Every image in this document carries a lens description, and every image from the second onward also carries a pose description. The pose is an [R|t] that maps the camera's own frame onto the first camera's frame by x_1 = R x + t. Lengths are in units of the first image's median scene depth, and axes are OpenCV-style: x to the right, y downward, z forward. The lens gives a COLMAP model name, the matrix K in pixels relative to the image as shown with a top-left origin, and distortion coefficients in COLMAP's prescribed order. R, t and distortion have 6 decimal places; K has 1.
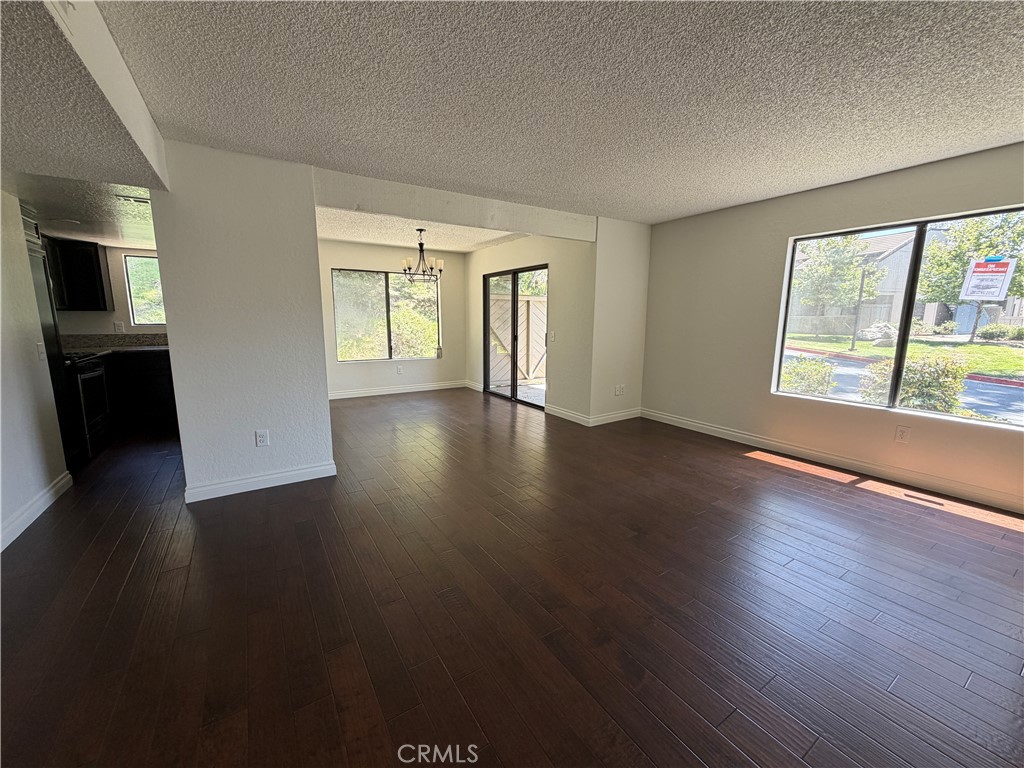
lens RADIAL K [[408.4, 0, 508.7], [0, 408.4, 381.8], [0, 0, 1]] dist [-0.000932, 0.000442]
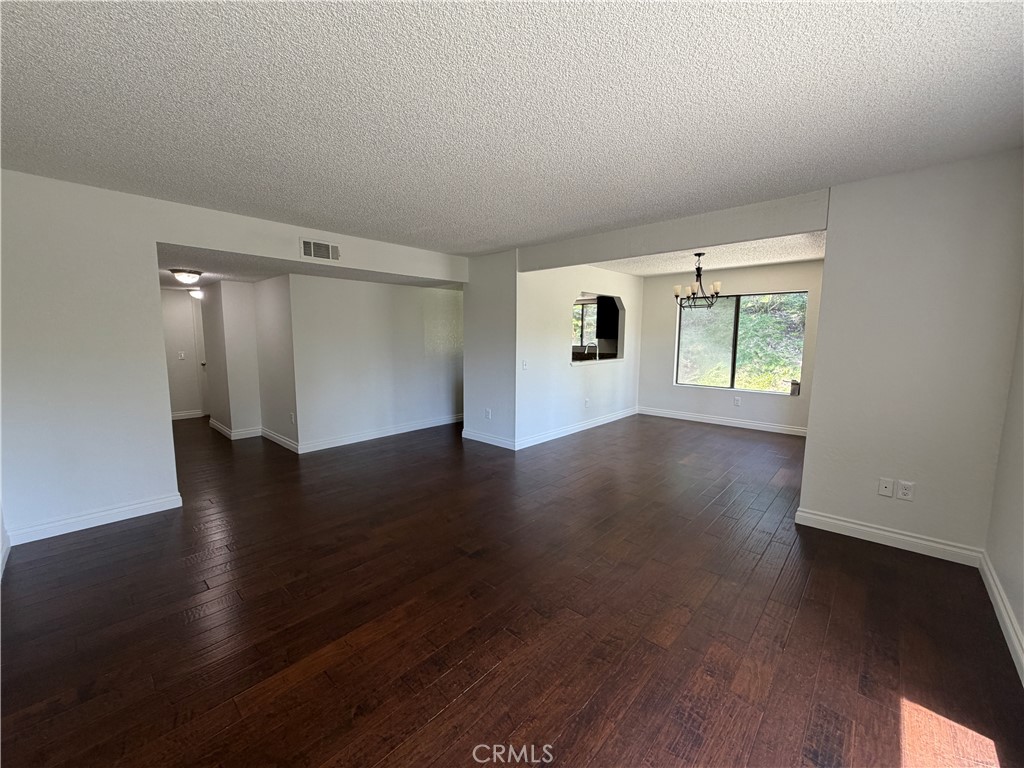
lens RADIAL K [[408.4, 0, 508.7], [0, 408.4, 381.8], [0, 0, 1]] dist [-0.000932, 0.000442]
pose [[0.255048, 0.106031, -0.961097, 0.510669], [-0.156998, 0.985321, 0.067041, -0.058178], [0.954098, 0.133791, 0.267951, 0.294761]]
